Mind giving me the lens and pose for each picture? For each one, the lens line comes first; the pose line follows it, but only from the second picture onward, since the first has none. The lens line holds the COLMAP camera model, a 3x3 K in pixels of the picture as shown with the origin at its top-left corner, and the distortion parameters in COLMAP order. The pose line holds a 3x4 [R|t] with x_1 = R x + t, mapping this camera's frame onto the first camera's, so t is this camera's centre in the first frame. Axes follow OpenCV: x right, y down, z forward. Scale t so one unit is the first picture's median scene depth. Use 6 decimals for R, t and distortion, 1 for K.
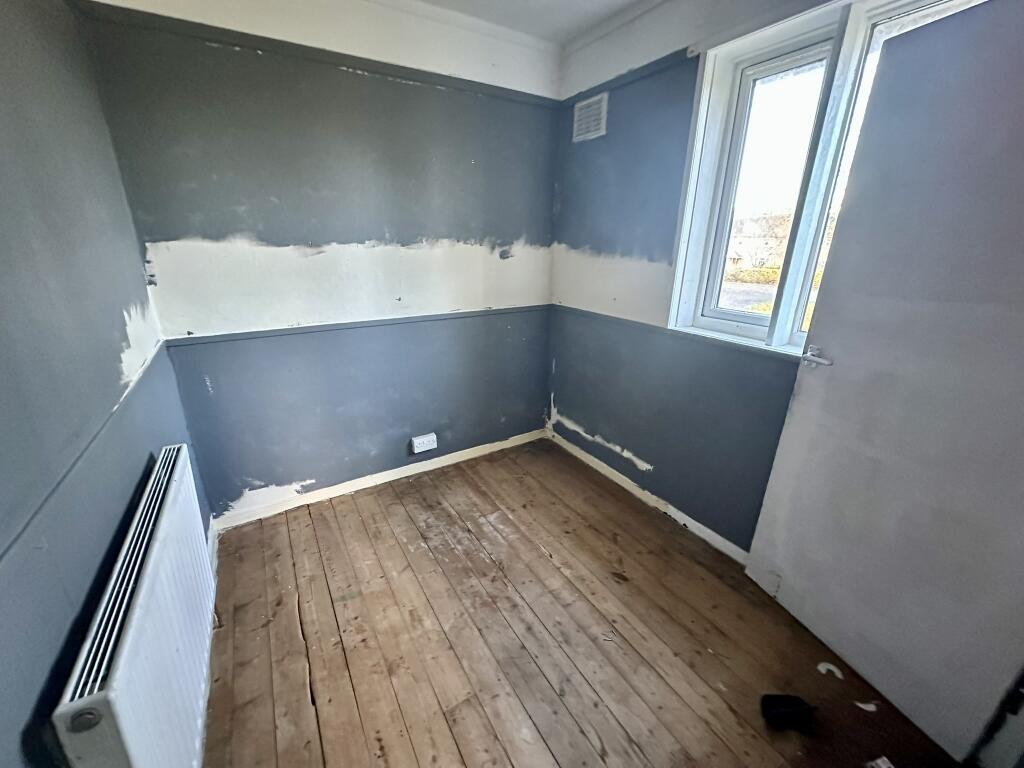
lens RADIAL K [[406.8, 0, 510.9], [0, 406.8, 383.5], [0, 0, 1]] dist [-0.002265, 0.000281]
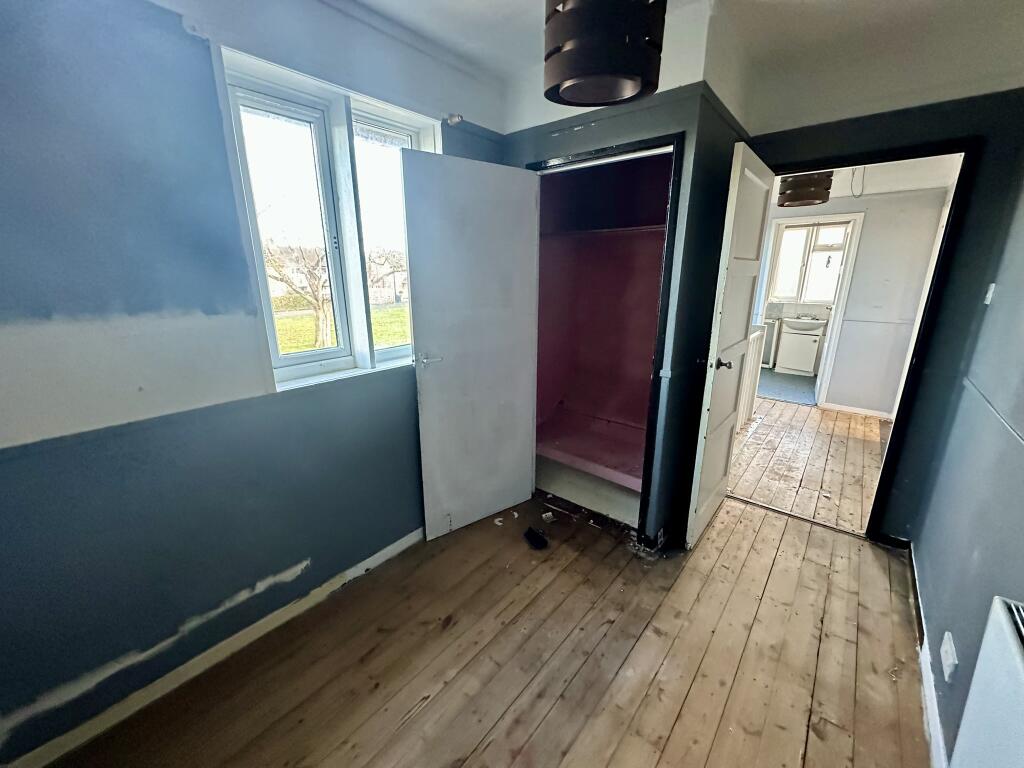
lens RADIAL K [[406.8, 0, 512.1], [0, 406.8, 383.1], [0, 0, 1]] dist [-0.002265, 0.000281]
pose [[-0.310279, -0.262084, 0.913805, -0.546567], [0.315211, 0.878504, 0.358988, -0.342654], [-0.896866, 0.399428, -0.189970, 0.875836]]
